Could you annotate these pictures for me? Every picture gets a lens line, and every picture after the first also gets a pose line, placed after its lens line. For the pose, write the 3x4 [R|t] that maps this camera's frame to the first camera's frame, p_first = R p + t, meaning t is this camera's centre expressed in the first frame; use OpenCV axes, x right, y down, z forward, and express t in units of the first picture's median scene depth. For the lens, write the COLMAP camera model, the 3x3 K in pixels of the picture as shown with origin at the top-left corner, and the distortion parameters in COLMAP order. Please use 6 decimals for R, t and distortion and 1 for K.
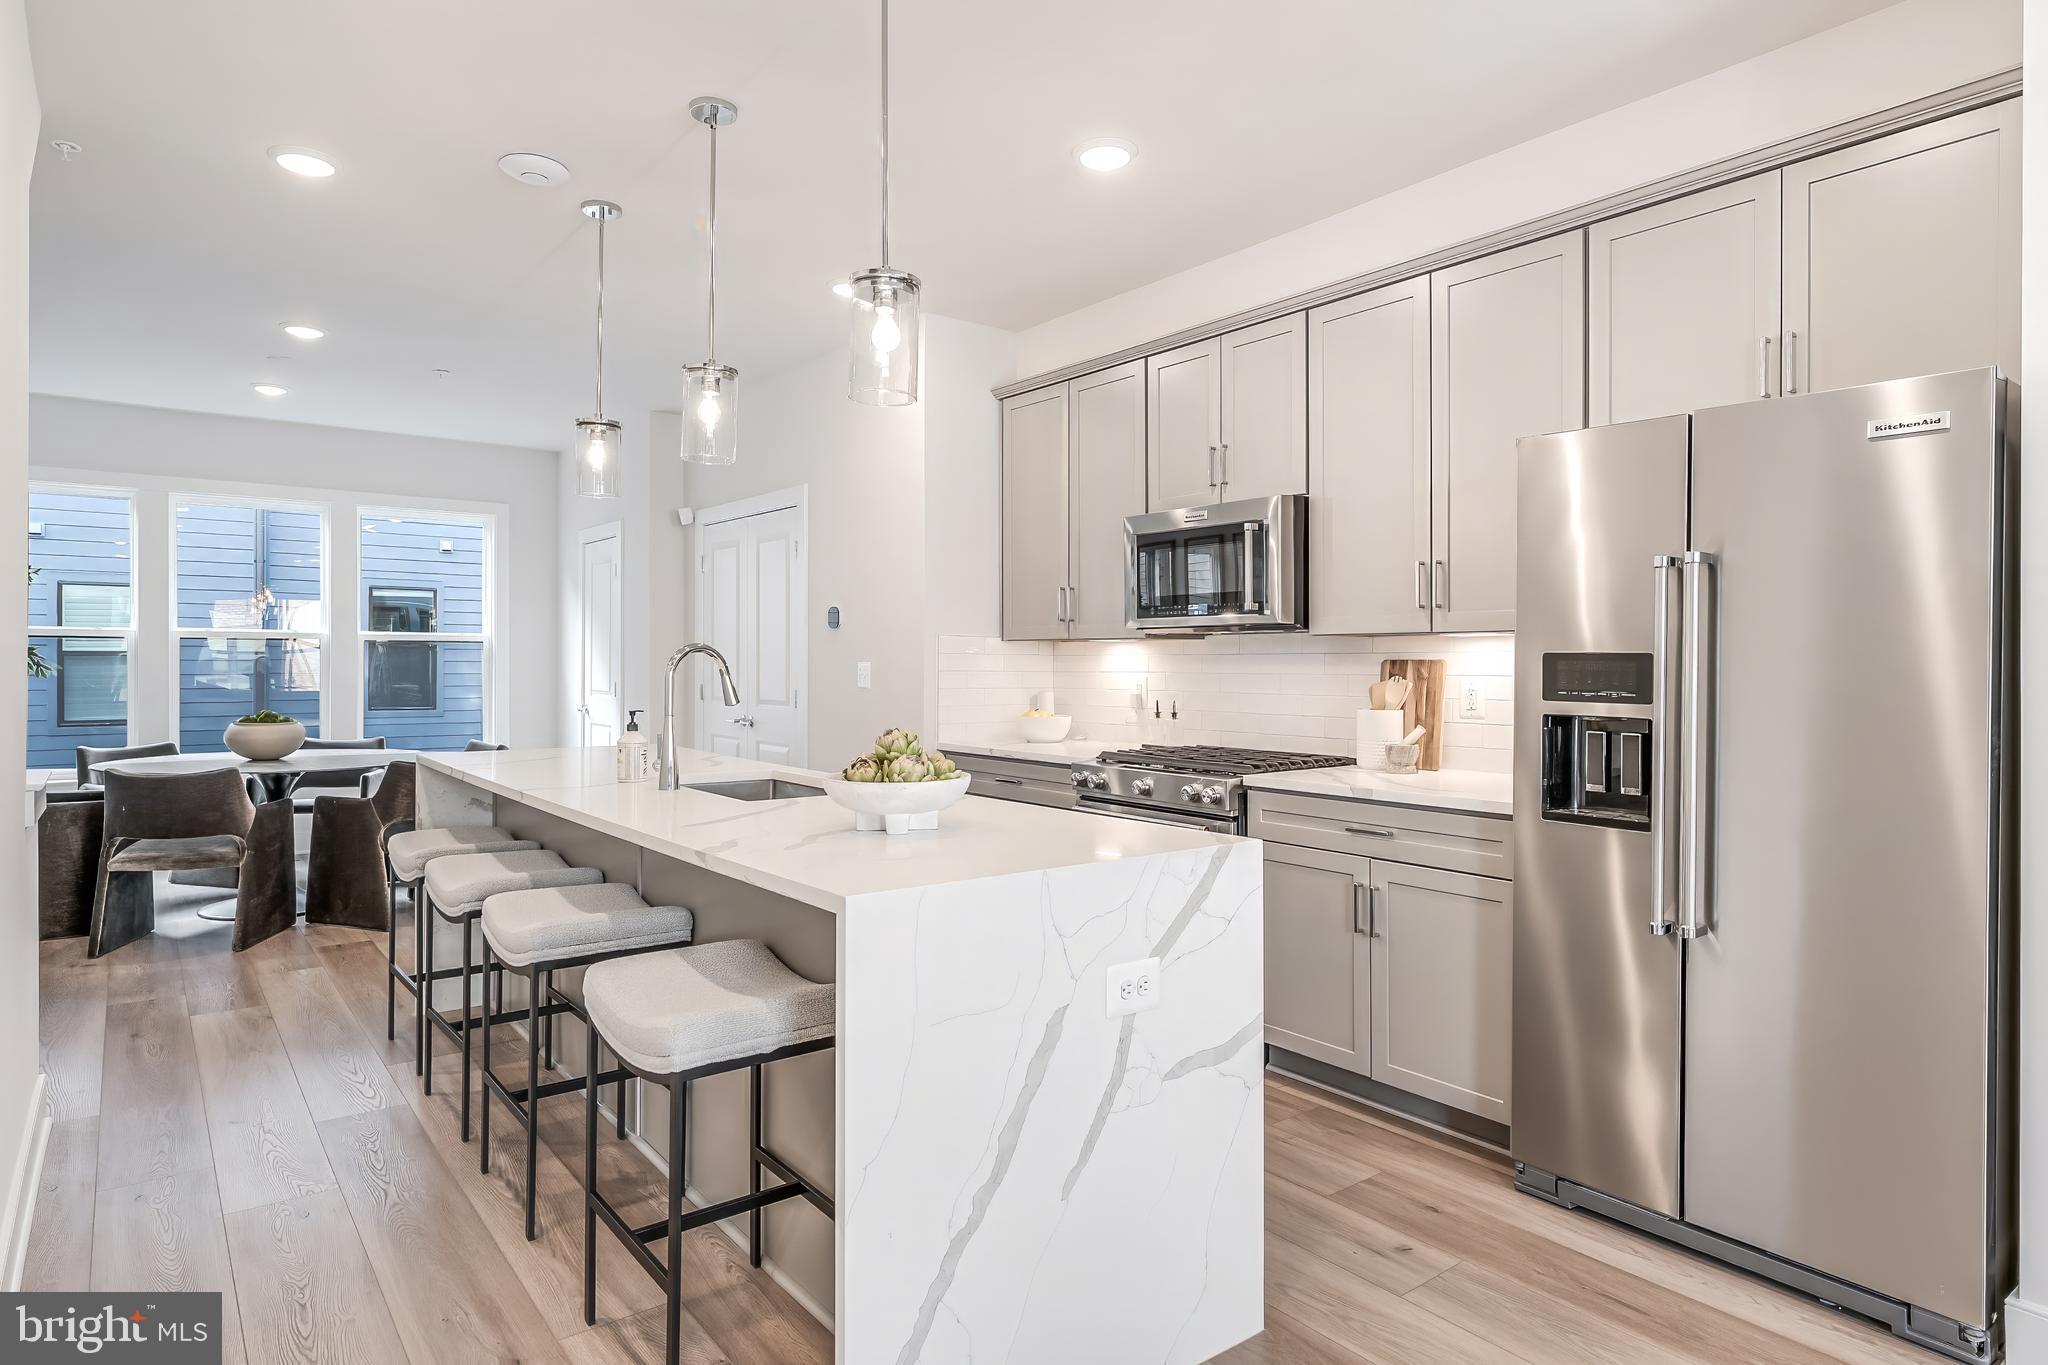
lens RADIAL K [[1167.5, 0, 1050.1], [0, 1167.5, 662.5], [0, 0, 1]] dist [-0.000940, 0.014706]
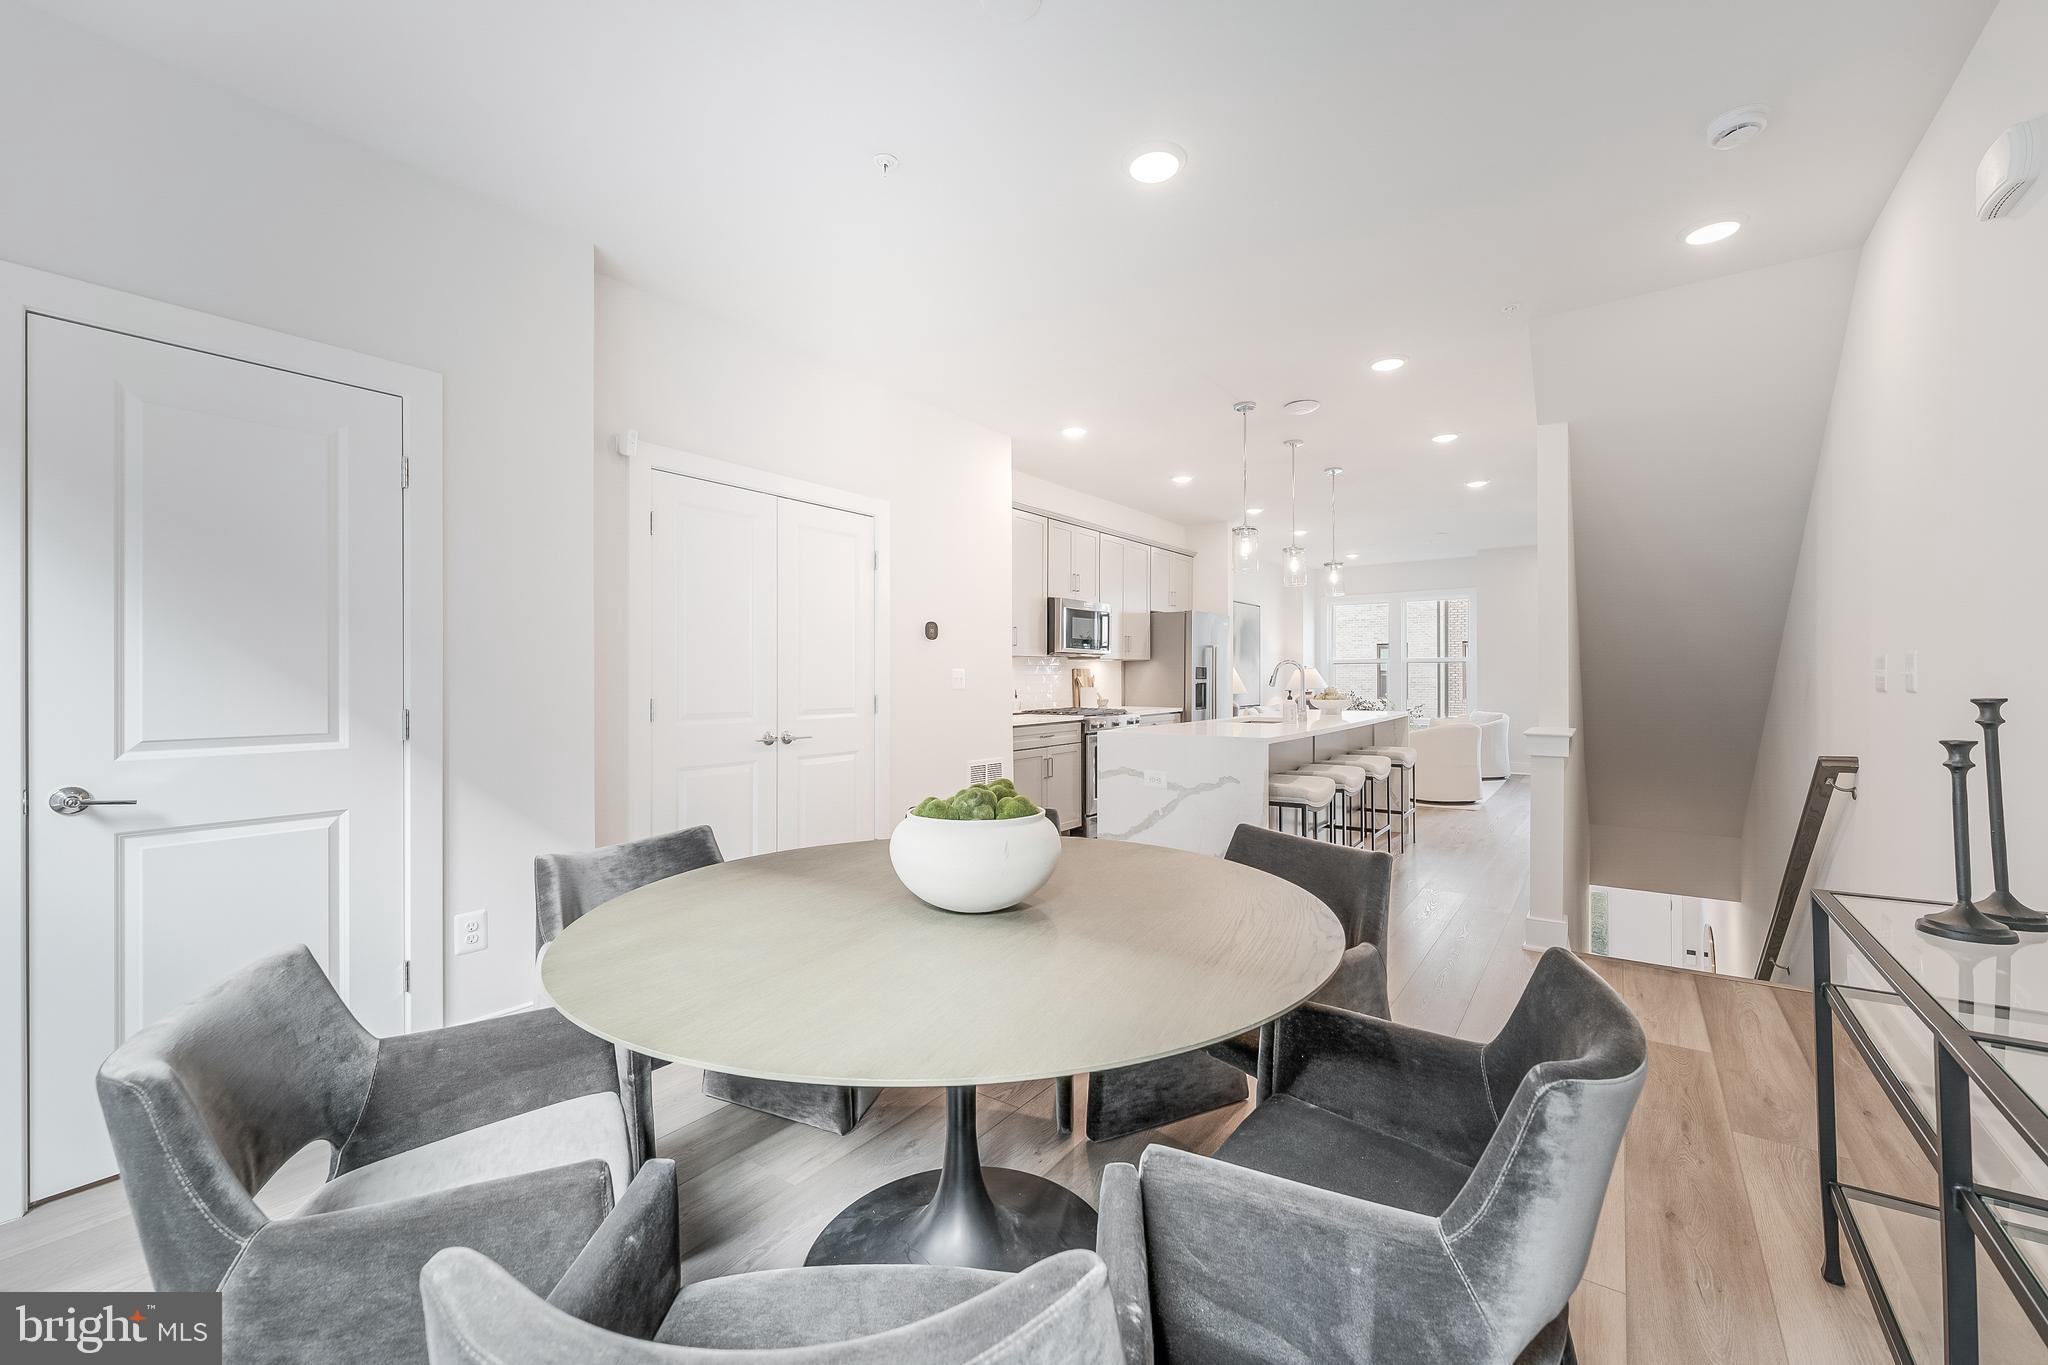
lens RADIAL K [[816.4, 0, 1030.6], [0, 816.4, 678.1], [0, 0, 1]] dist [-0.000370, -0.000161]
pose [[-0.272244, -0.004806, 0.962216, -1.349856], [0.003051, 0.999978, 0.005858, 0.007342], [-0.962223, 0.004531, -0.272224, 1.509613]]
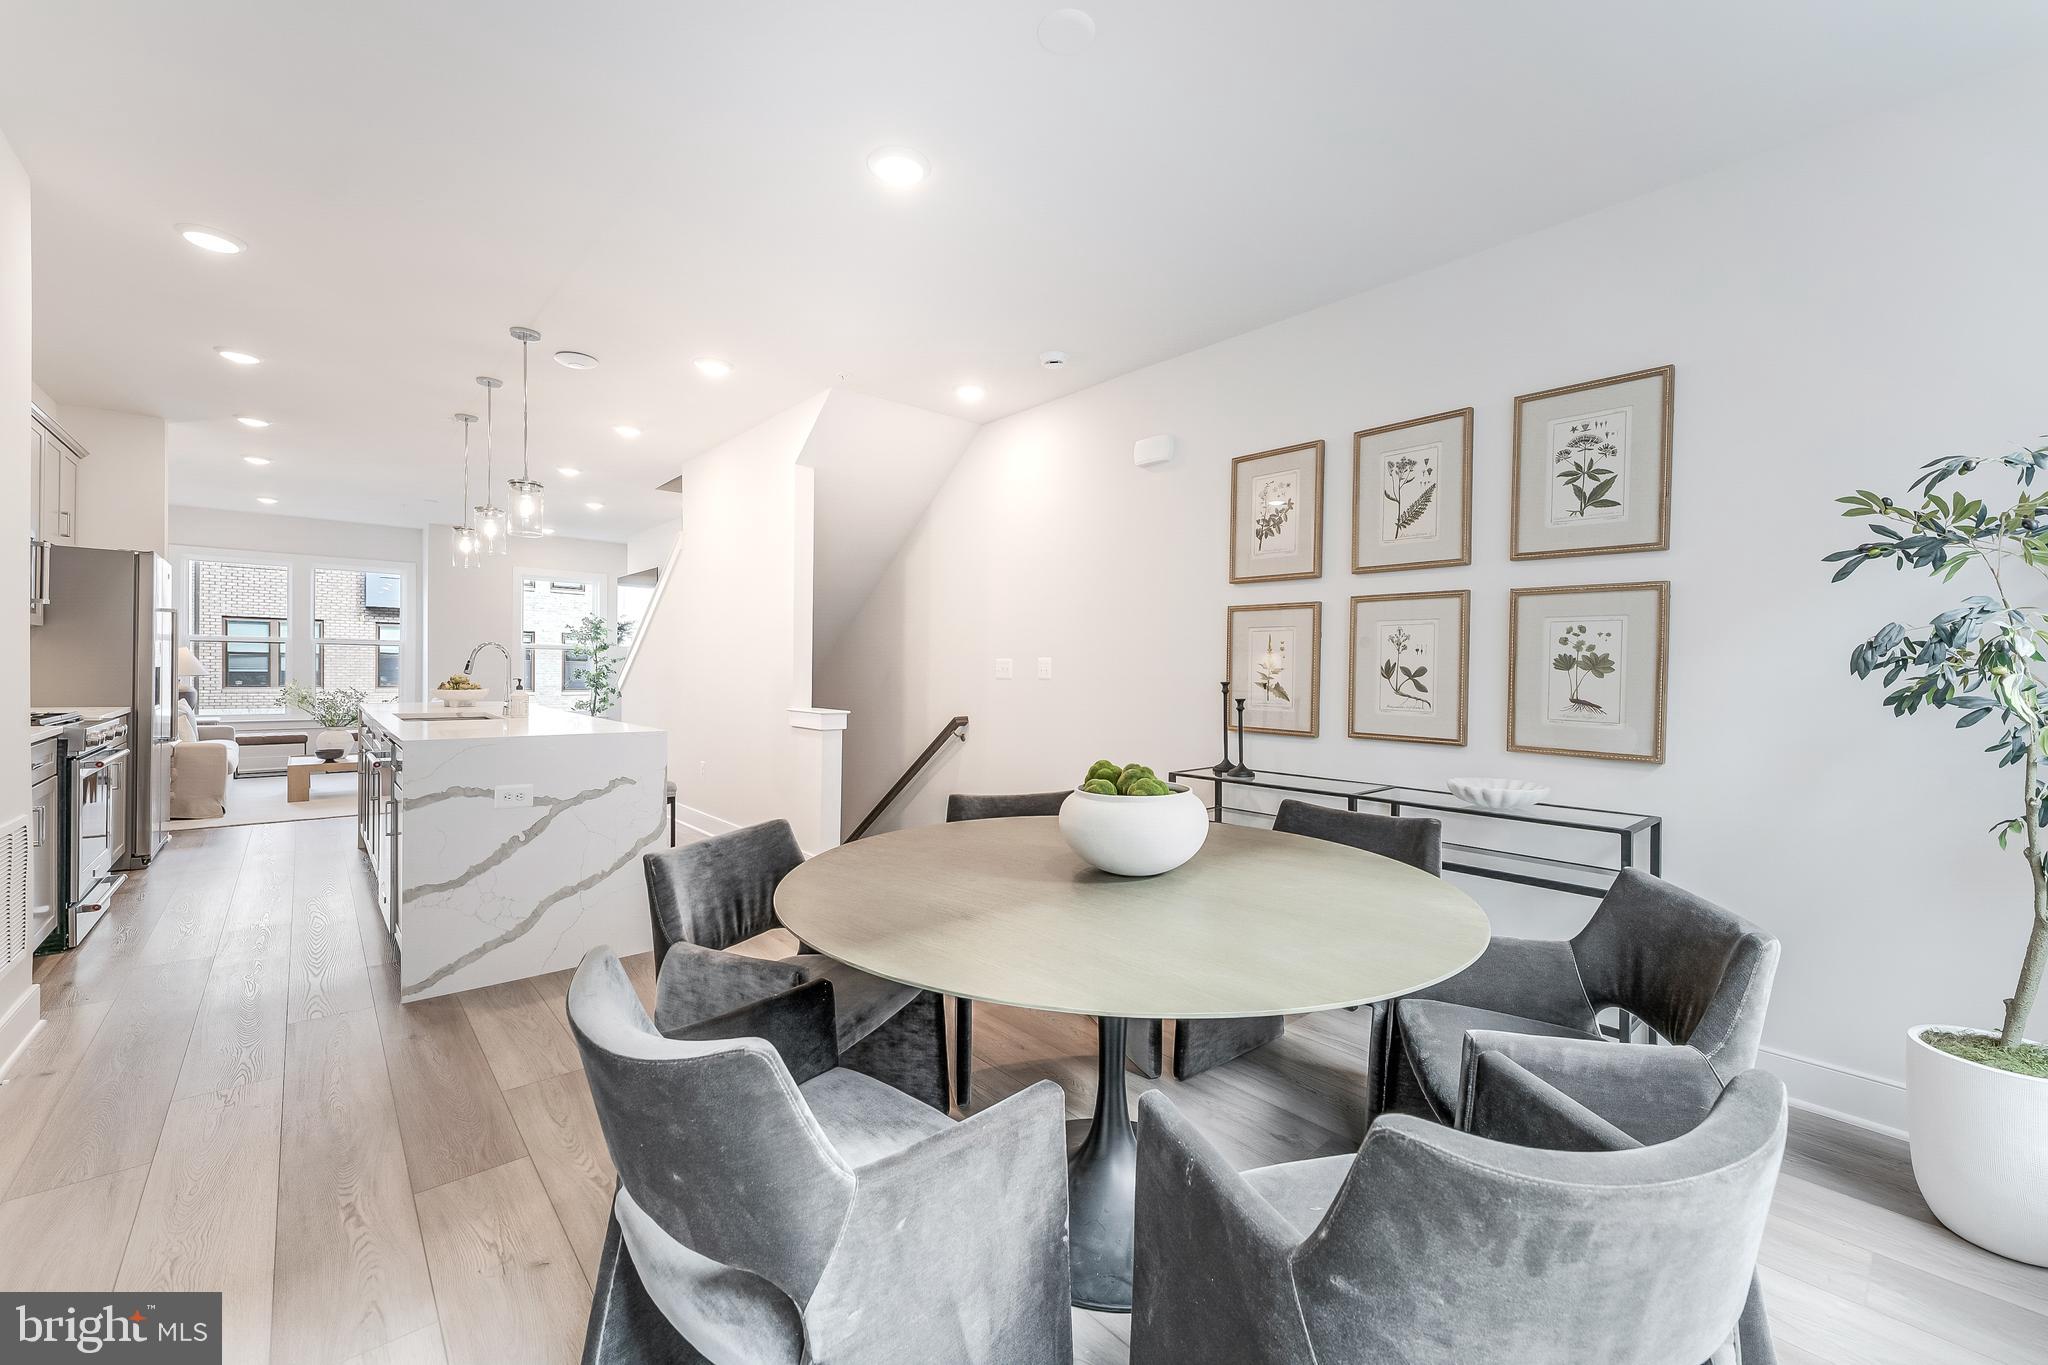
lens RADIAL K [[816.4, 0, 1030.6], [0, 816.4, 678.1], [0, 0, 1]] dist [-0.000370, -0.000161]
pose [[-0.998173, -0.019039, -0.057338, -0.875125], [-0.019609, 0.999764, 0.009403, 0.010208], [0.057146, 0.010510, -0.998311, 1.875973]]
